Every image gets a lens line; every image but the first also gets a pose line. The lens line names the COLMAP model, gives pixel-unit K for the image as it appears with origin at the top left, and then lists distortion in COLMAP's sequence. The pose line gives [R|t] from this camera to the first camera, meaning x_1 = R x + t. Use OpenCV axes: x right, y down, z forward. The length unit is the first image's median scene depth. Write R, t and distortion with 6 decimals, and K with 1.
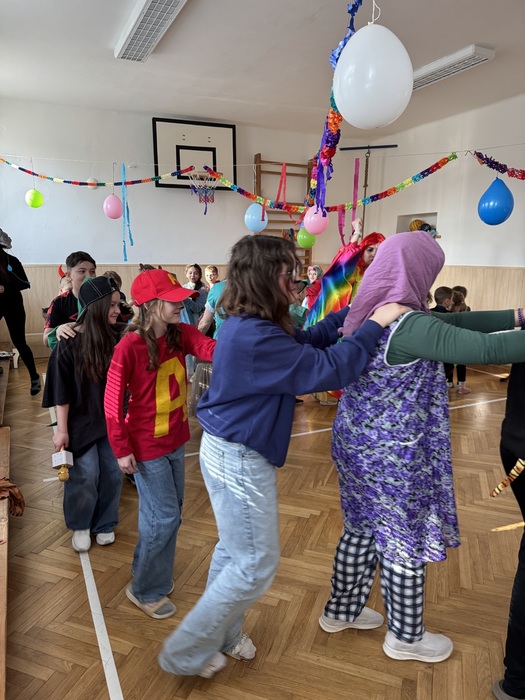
lens RADIAL K [[498.6, 0, 255.7], [0, 498.6, 350.3], [0, 0, 1]] dist [0.005793, -0.020904]
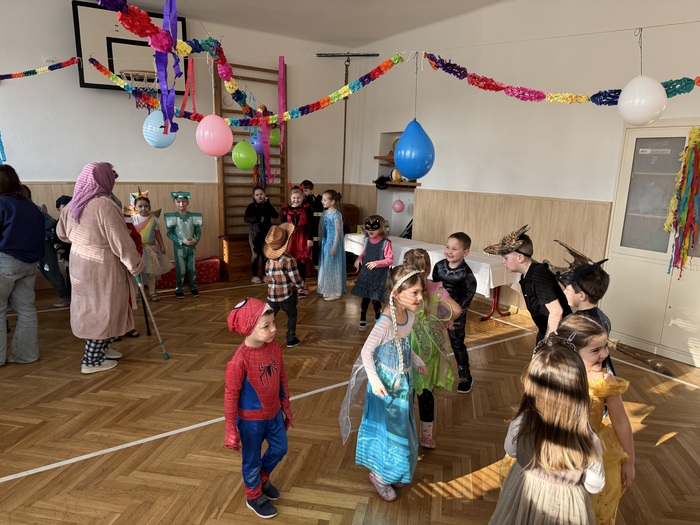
lens RADIAL K [[498.6, 0, 354.3], [0, 498.6, 267.7], [0, 0, 1]] dist [0.005793, -0.020904]
pose [[0.986086, -0.011187, 0.165858, 0.142728], [0.009454, 0.999892, 0.011233, -0.057896], [-0.165966, -0.009509, 0.986086, 0.186268]]
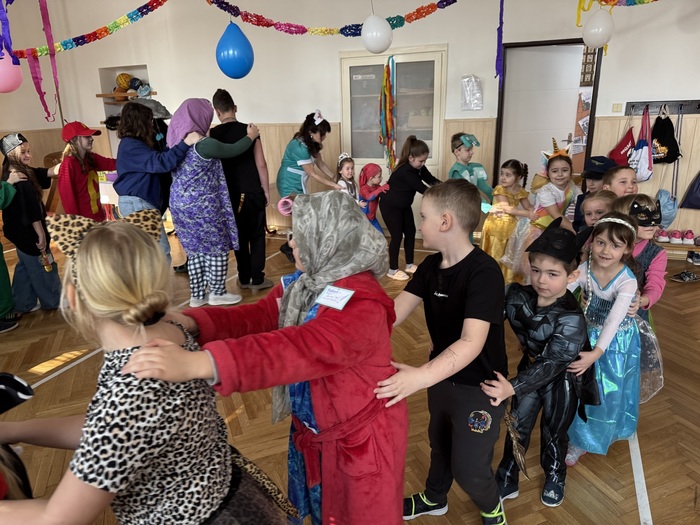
lens RADIAL K [[498.6, 0, 352.6], [0, 498.6, 266.9], [0, 0, 1]] dist [0.005793, -0.020904]
pose [[0.742992, -0.234870, 0.626737, -0.000619], [0.163244, 0.971719, 0.170628, -0.031751], [-0.649087, -0.024465, 0.760320, 0.134444]]
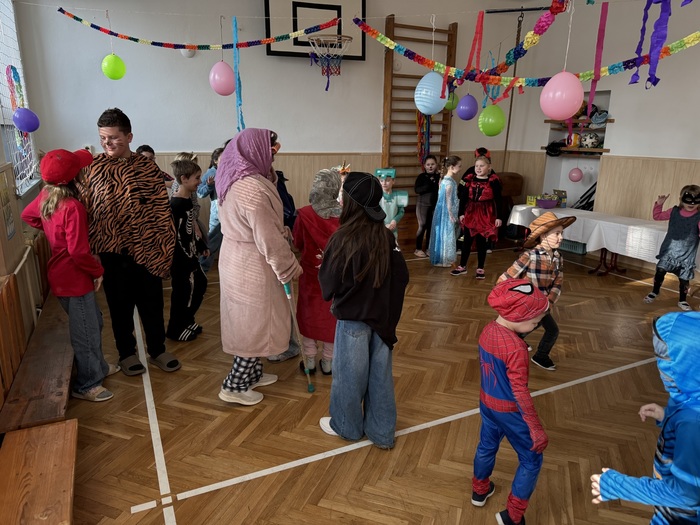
lens RADIAL K [[498.6, 0, 343.9], [0, 498.6, 264.5], [0, 0, 1]] dist [0.005793, -0.020904]
pose [[0.999964, 0.007055, -0.004733, -0.101973], [-0.006731, 0.997848, 0.065221, -0.065529], [0.005183, -0.065186, 0.997860, 0.258262]]
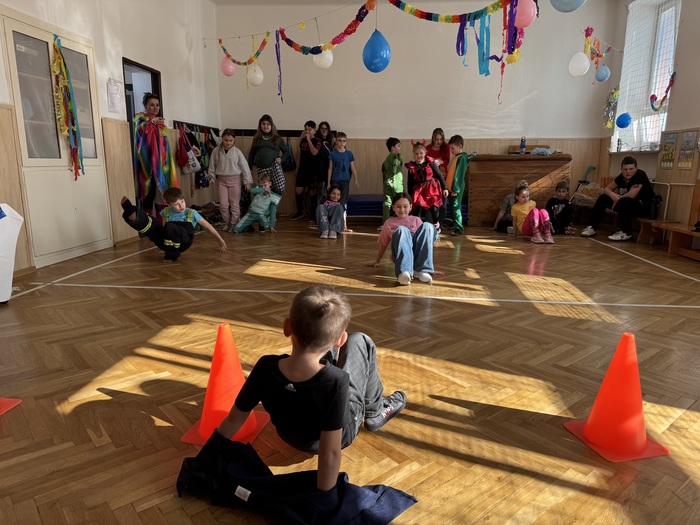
lens RADIAL K [[498.6, 0, 362.6], [0, 498.6, 261.1], [0, 0, 1]] dist [0.005793, -0.020904]
pose [[-0.861688, -0.111869, 0.494954, -0.098315], [0.093405, 0.923762, 0.371401, -0.178023], [-0.498768, 0.366263, -0.785546, 1.445249]]
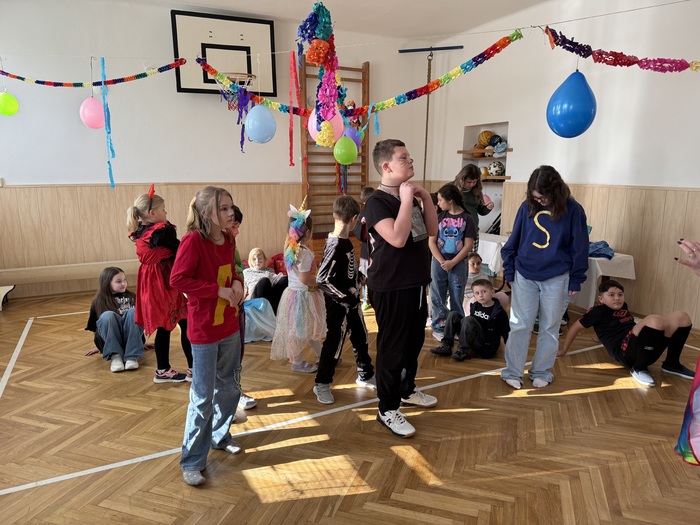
lens RADIAL K [[498.6, 0, 349.2], [0, 498.6, 259.4], [0, 0, 1]] dist [0.005793, -0.020904]
pose [[0.999687, -0.009093, 0.023302, 0.098827], [0.009344, 0.999899, -0.010684, -0.045629], [-0.023202, 0.010899, 0.999671, 0.213871]]
